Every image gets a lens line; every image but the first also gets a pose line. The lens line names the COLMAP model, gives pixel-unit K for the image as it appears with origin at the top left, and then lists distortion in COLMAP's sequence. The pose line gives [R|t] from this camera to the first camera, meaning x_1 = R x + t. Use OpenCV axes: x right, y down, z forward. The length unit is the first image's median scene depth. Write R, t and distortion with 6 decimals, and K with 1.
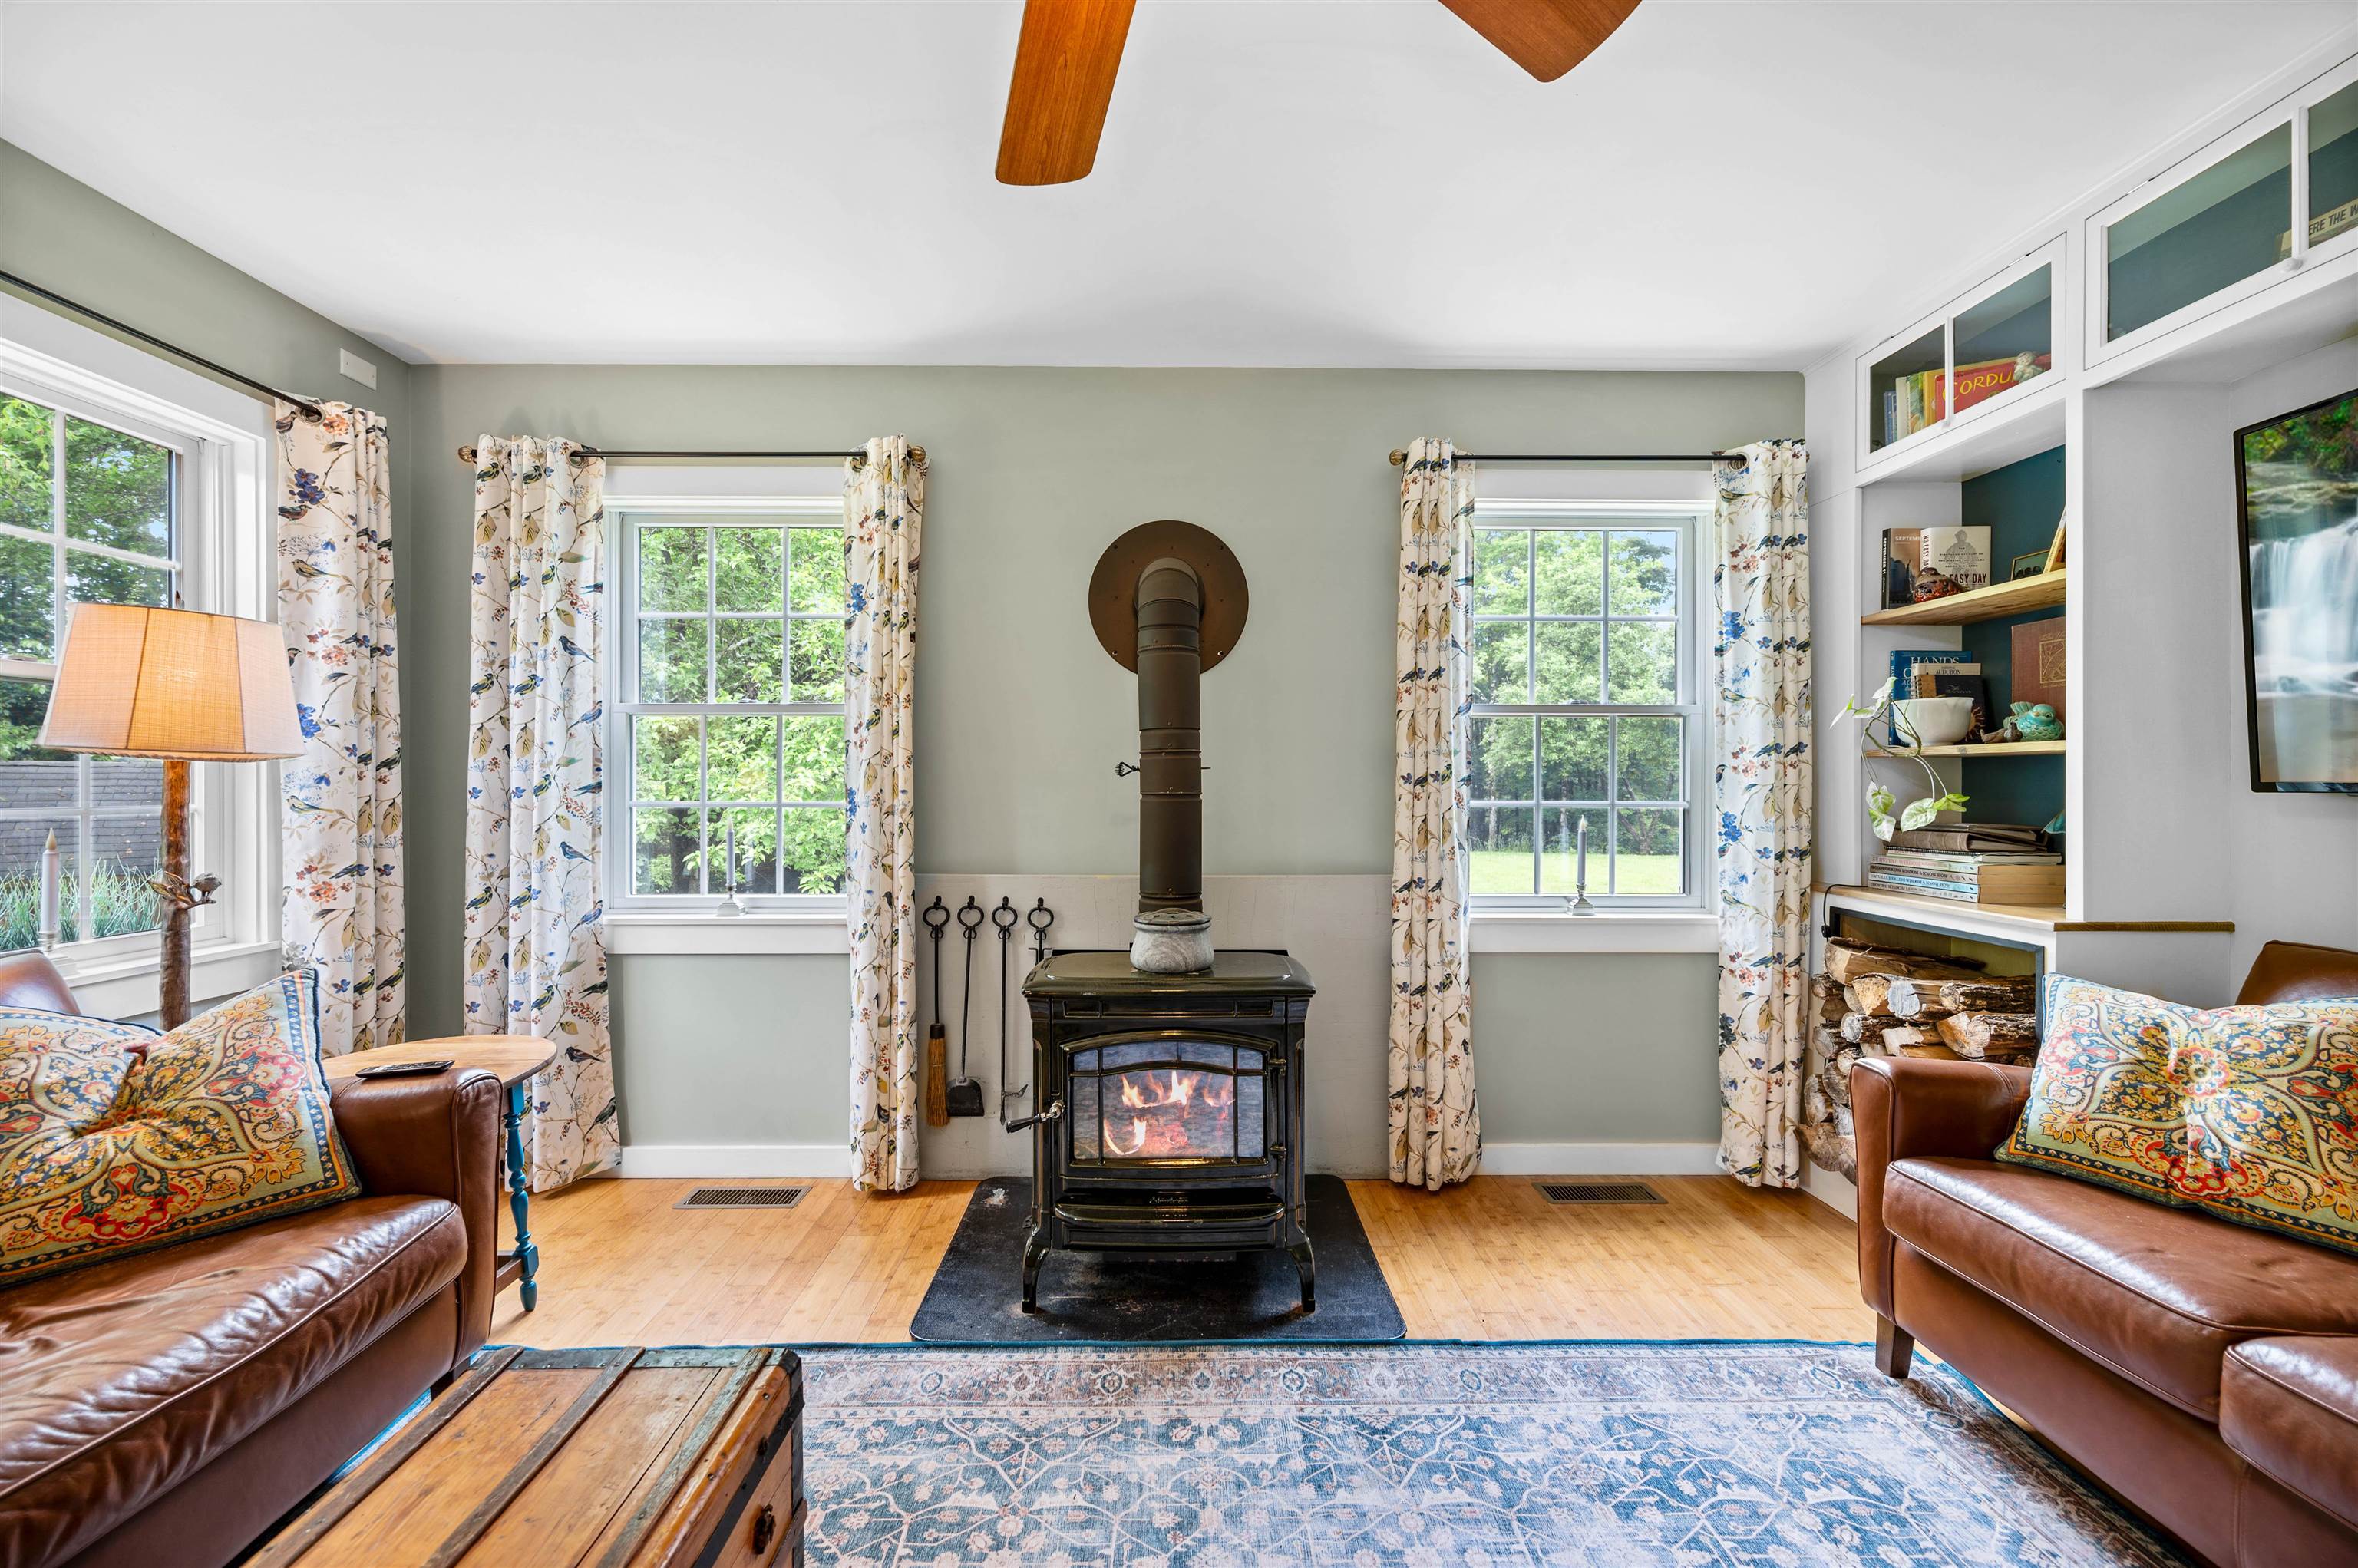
lens RADIAL K [[934.7, 0, 1186.5], [0, 934.7, 785.4], [0, 0, 1]] dist [-0.000471, -0.000420]
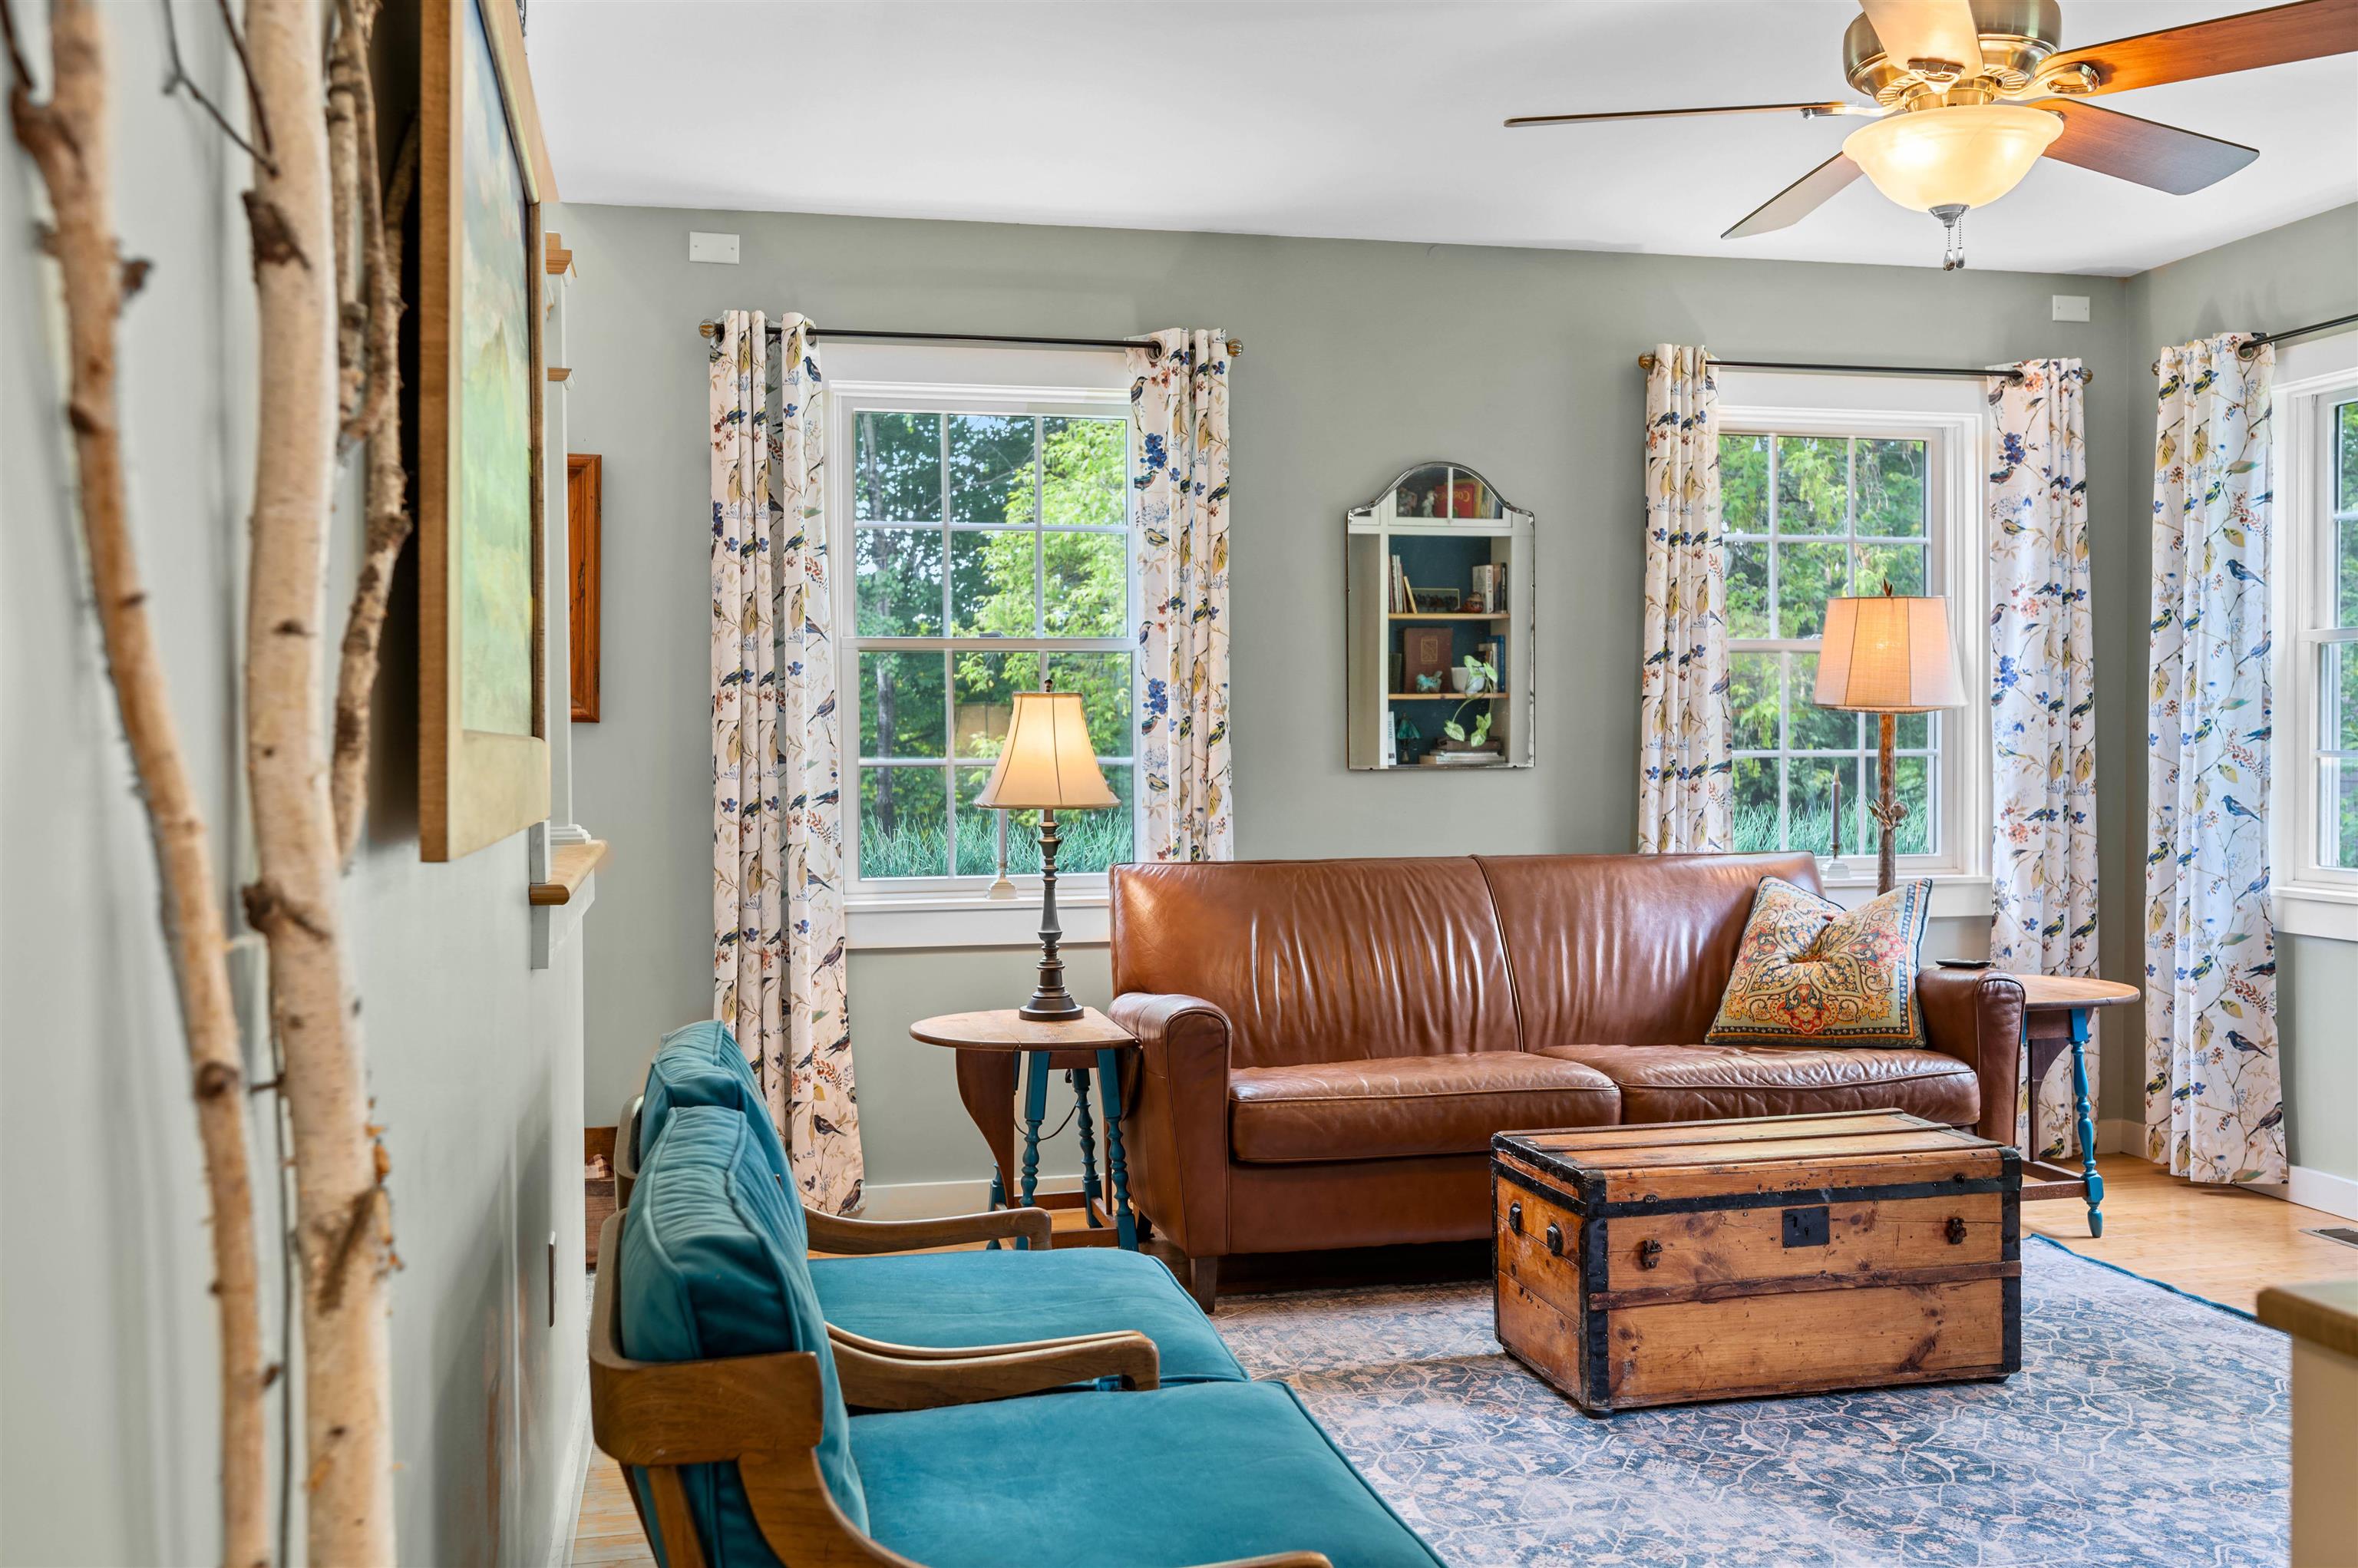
lens RADIAL K [[2061.0, 0, 1180.7], [0, 2061.0, 780.7], [0, 0, 1]] dist [-0.003576, 0.001991]
pose [[0.211220, 0.020231, -0.977229, 1.074694], [0.003543, 0.999763, 0.021463, 0.001650], [0.977432, -0.007995, 0.211098, -0.388778]]
